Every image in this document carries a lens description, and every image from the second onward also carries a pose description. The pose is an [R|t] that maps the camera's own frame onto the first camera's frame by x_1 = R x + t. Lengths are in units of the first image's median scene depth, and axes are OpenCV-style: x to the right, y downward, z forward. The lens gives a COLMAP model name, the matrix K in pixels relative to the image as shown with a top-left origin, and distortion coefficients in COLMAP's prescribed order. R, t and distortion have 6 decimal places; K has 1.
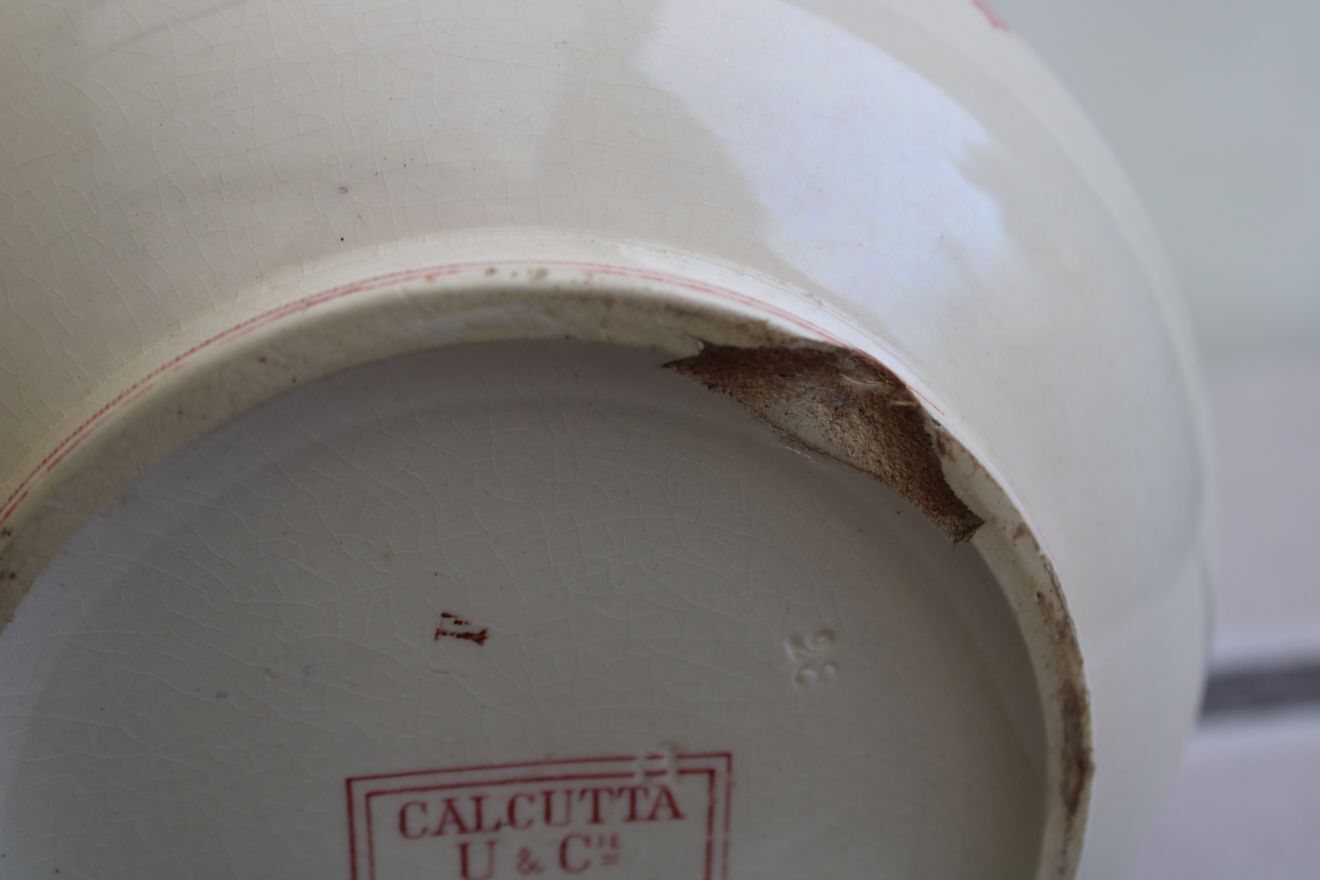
lens RADIAL K [[1965.5, 0, 660.0], [0, 1965.5, 440.0], [0, 0, 1]] dist [-0.029752, 0.134672]
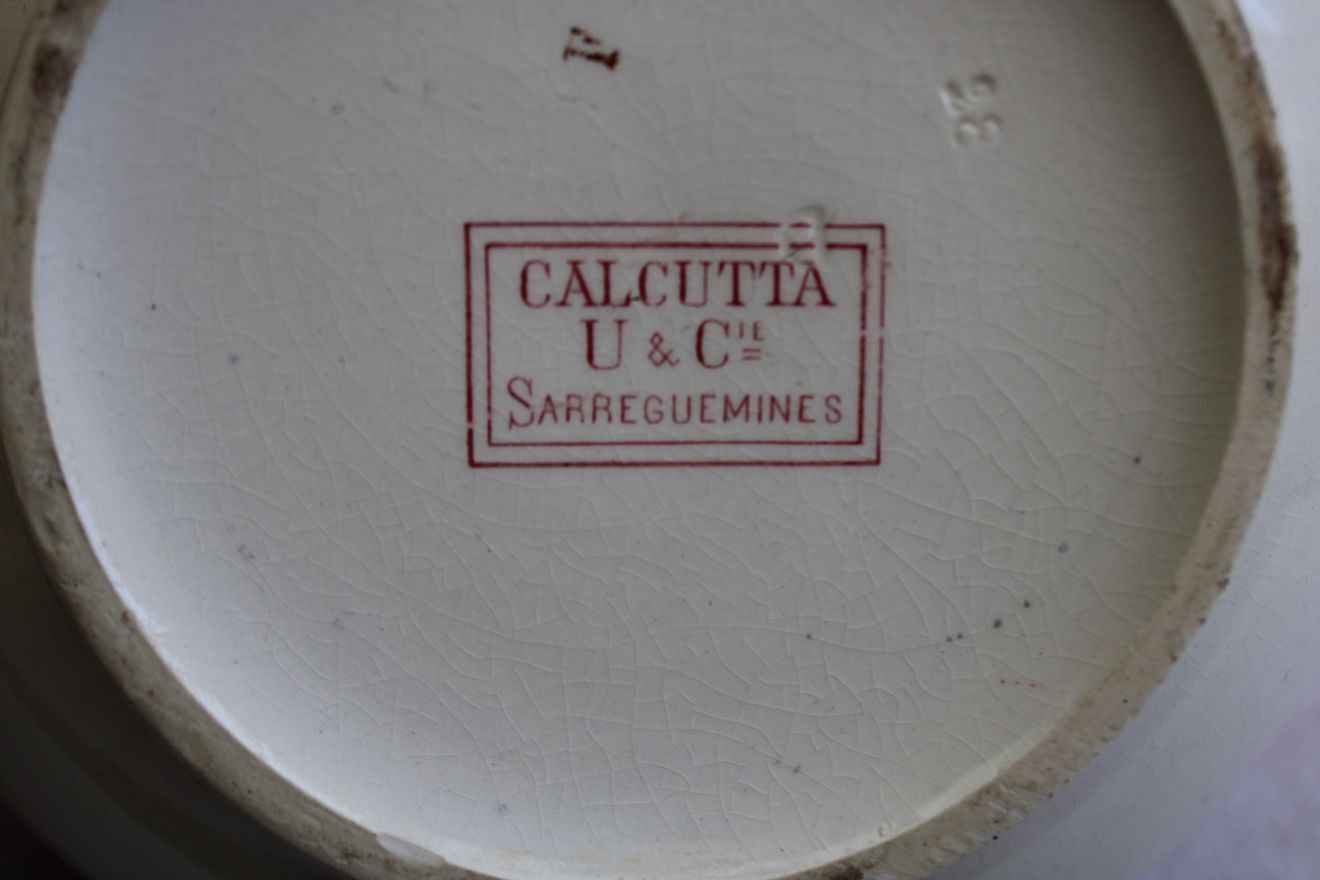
lens RADIAL K [[1965.5, 0, 660.0], [0, 1965.5, 440.0], [0, 0, 1]] dist [-0.029752, 0.134672]
pose [[0.993560, -0.006689, -0.113108, 0.035129], [-0.025532, 0.959365, -0.281011, 0.515439], [0.110392, 0.282089, 0.953016, 0.150819]]
